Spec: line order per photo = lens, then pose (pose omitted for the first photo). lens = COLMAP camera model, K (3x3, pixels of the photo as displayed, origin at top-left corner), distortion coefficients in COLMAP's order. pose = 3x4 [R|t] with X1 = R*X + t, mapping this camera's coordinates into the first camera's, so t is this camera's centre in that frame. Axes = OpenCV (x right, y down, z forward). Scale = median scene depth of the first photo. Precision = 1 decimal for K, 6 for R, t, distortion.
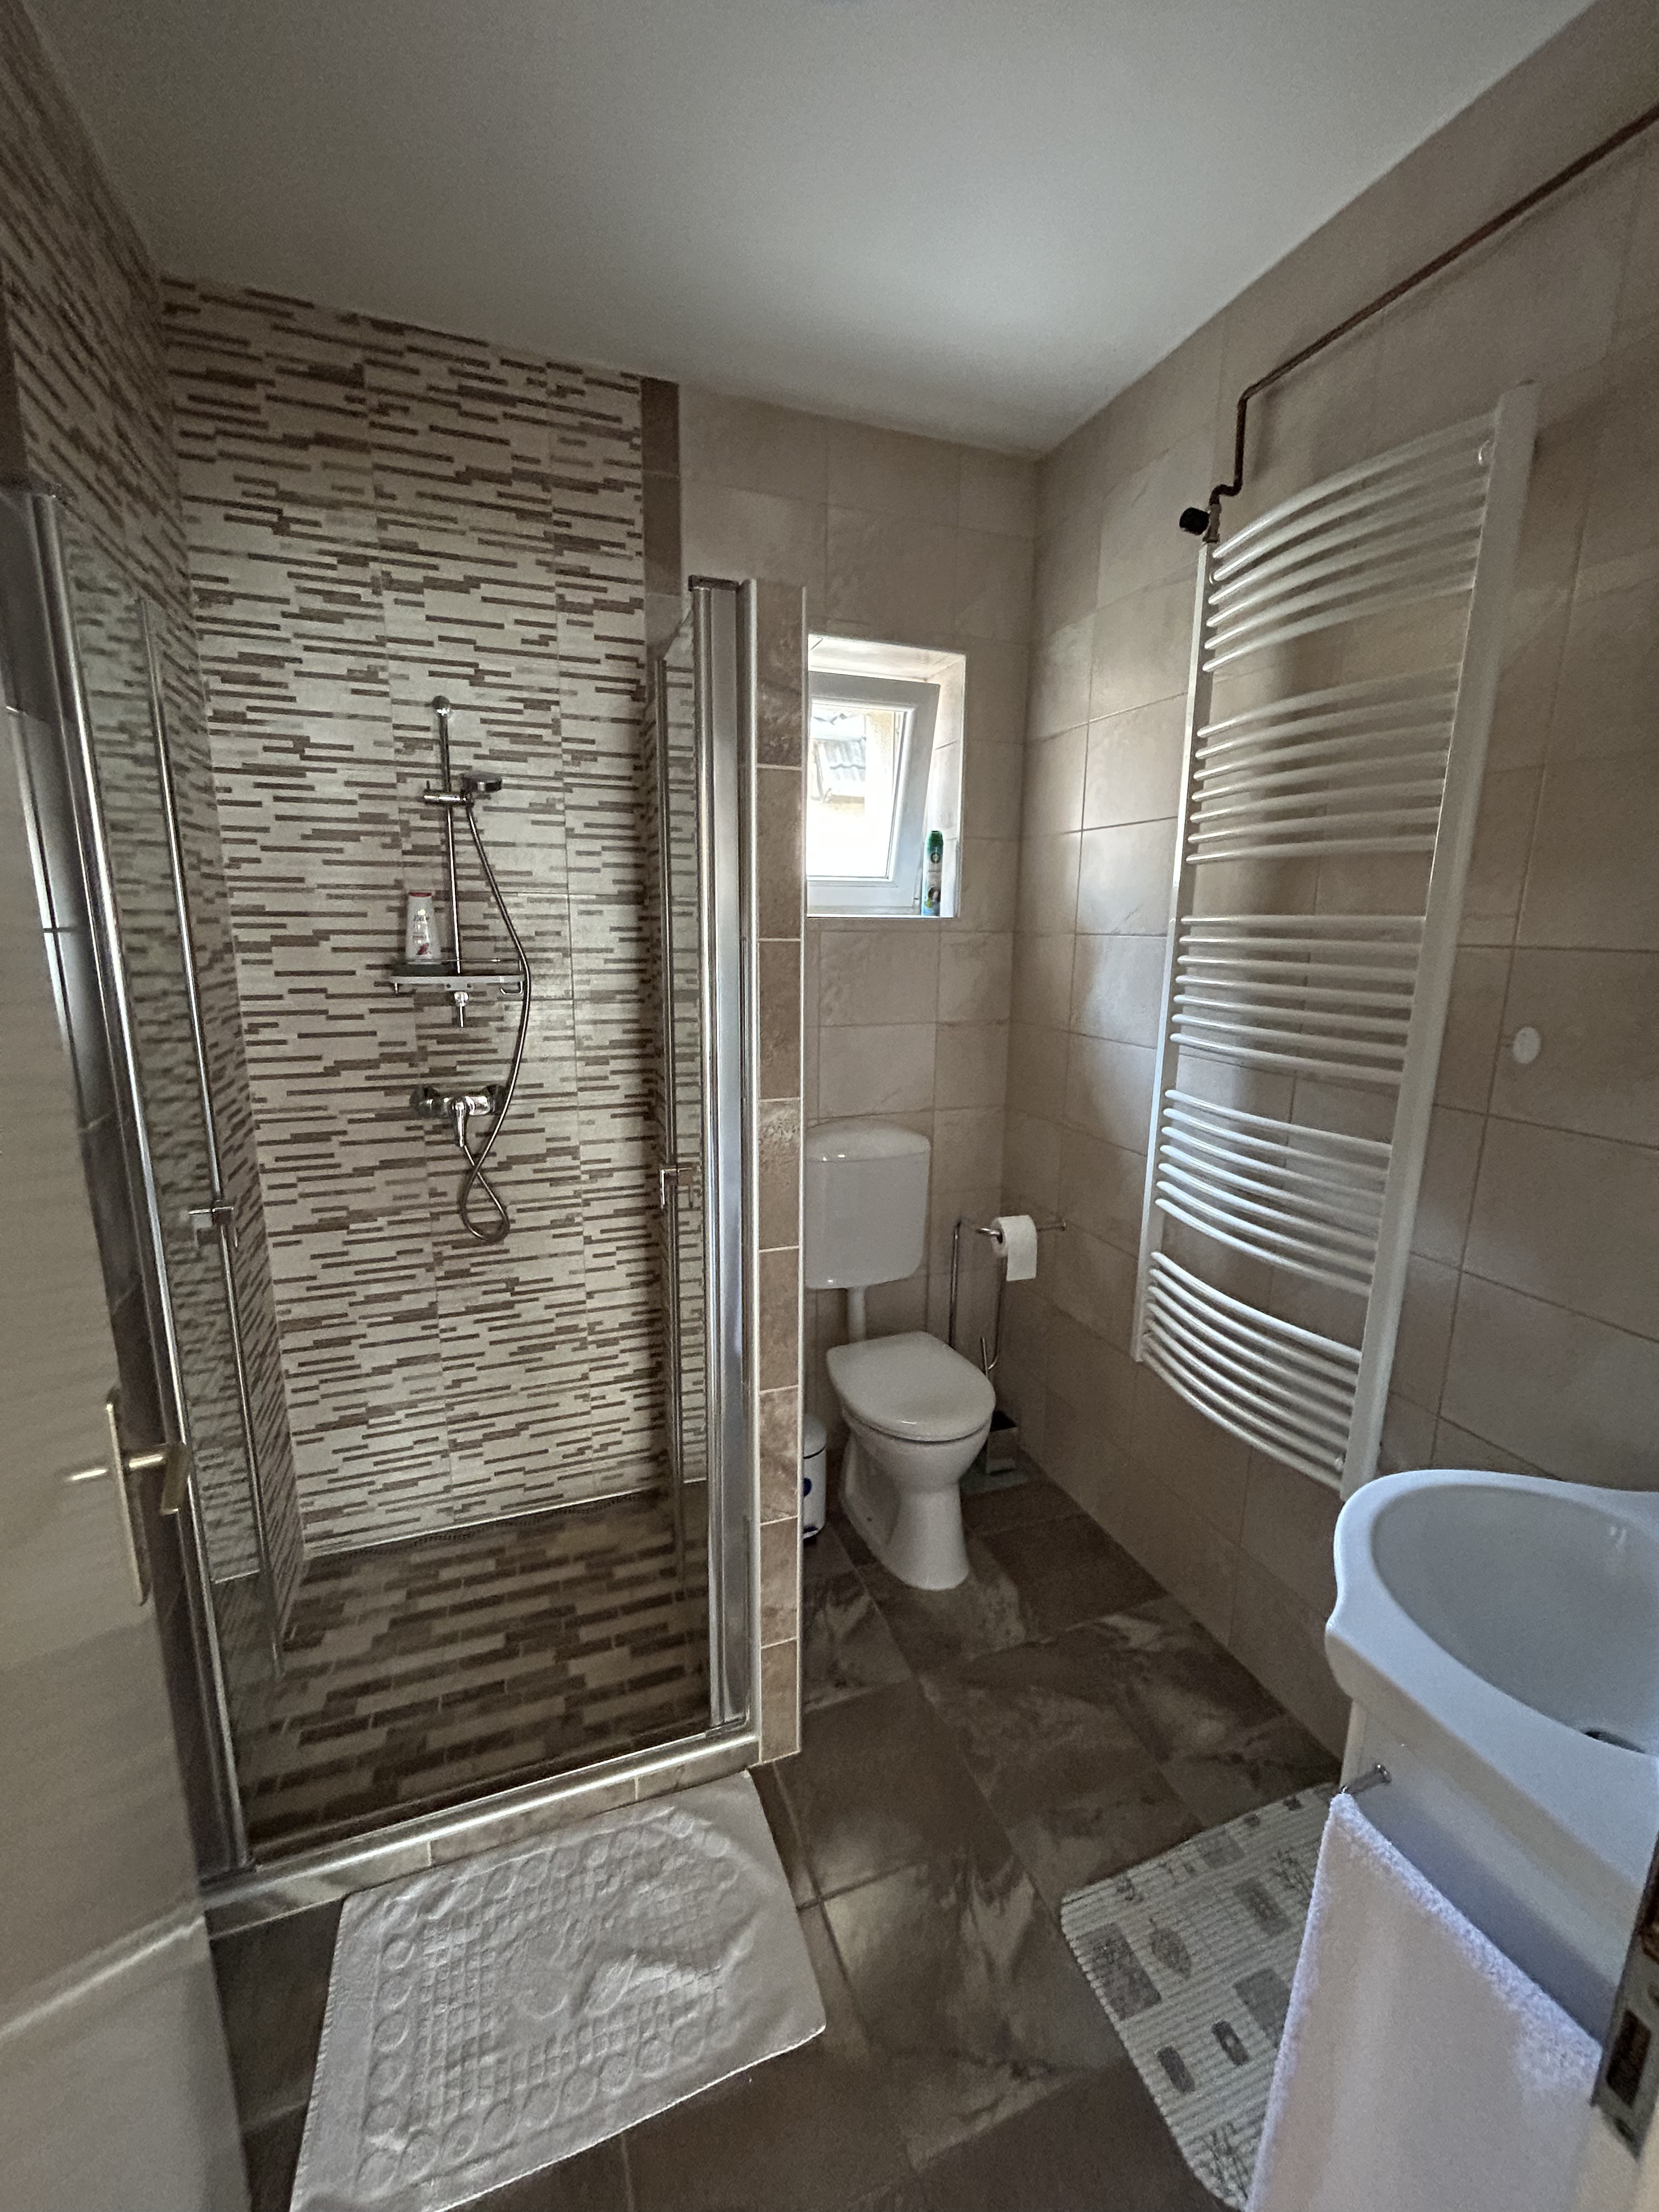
lens RADIAL K [[894.2, 0, 823.7], [0, 894.2, 1100.4], [0, 0, 1]] dist [-0.001138, -0.000320]
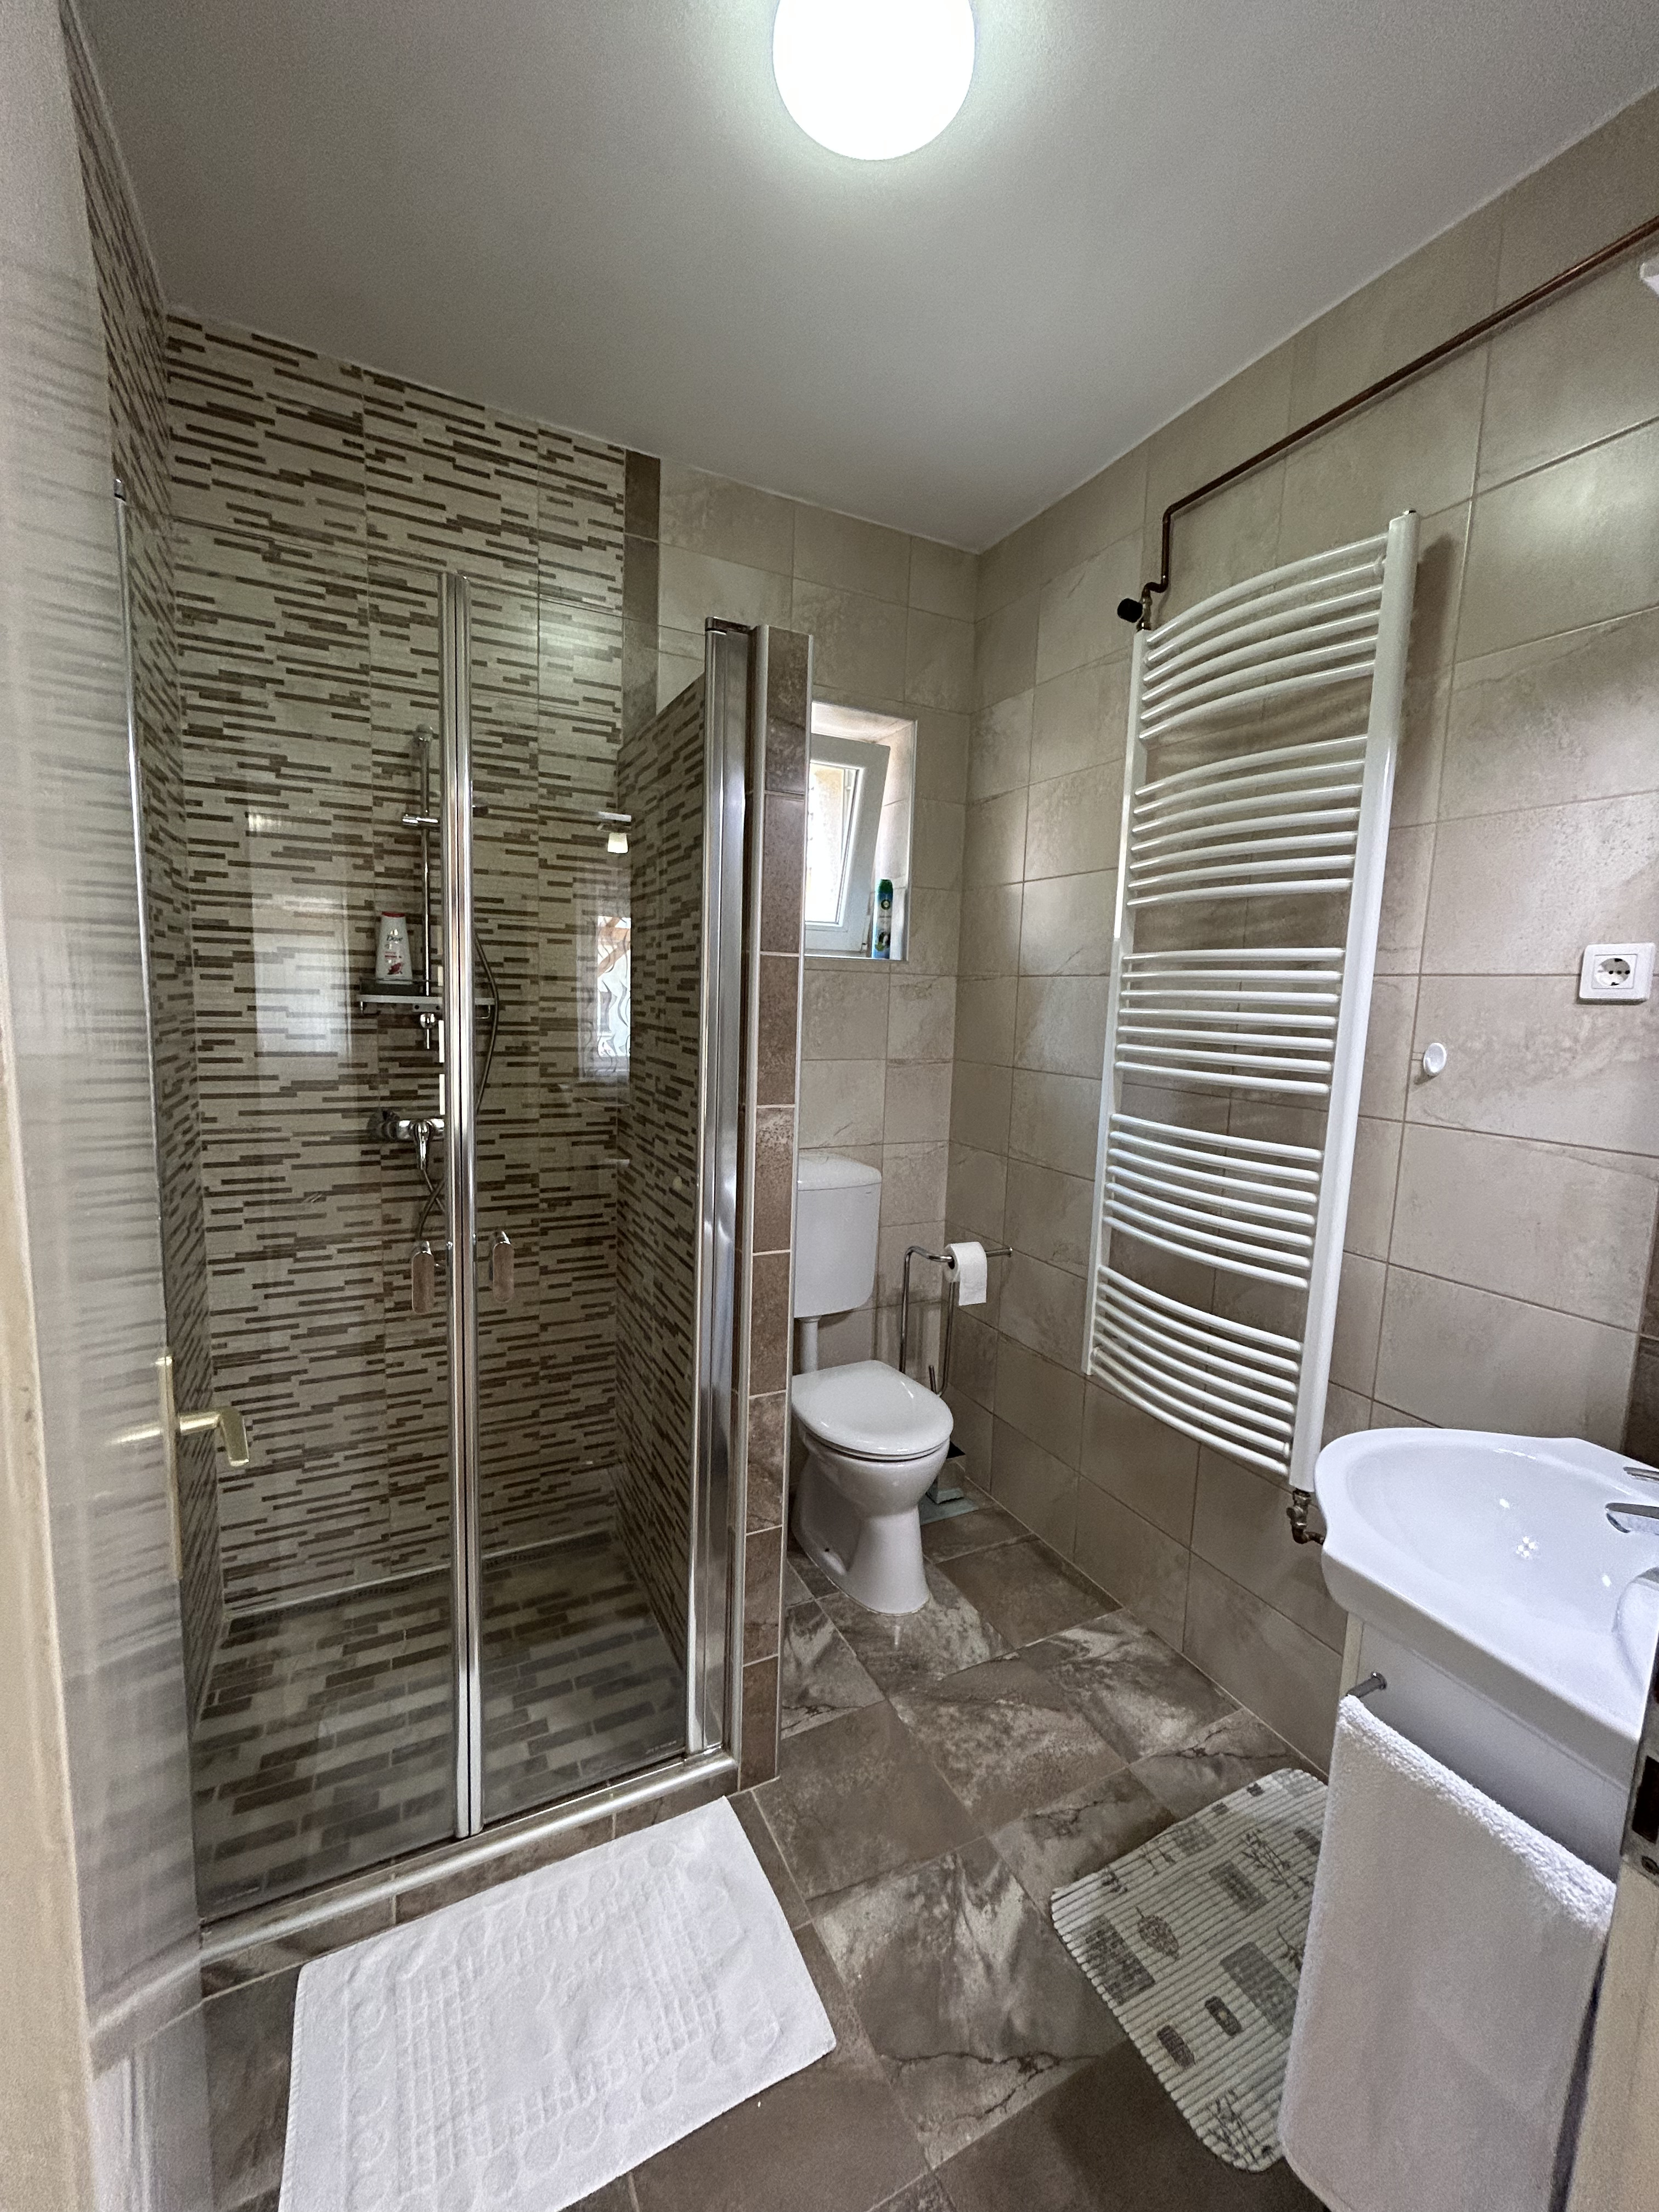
lens RADIAL K [[894.2, 0, 824.9], [0, 894.2, 1099.5], [0, 0, 1]] dist [-0.001138, -0.000320]
pose [[0.993630, 0.009293, 0.112307, -0.081243], [-0.000444, 0.996909, -0.078561, 0.054508], [-0.112690, 0.078011, 0.990563, -0.032014]]
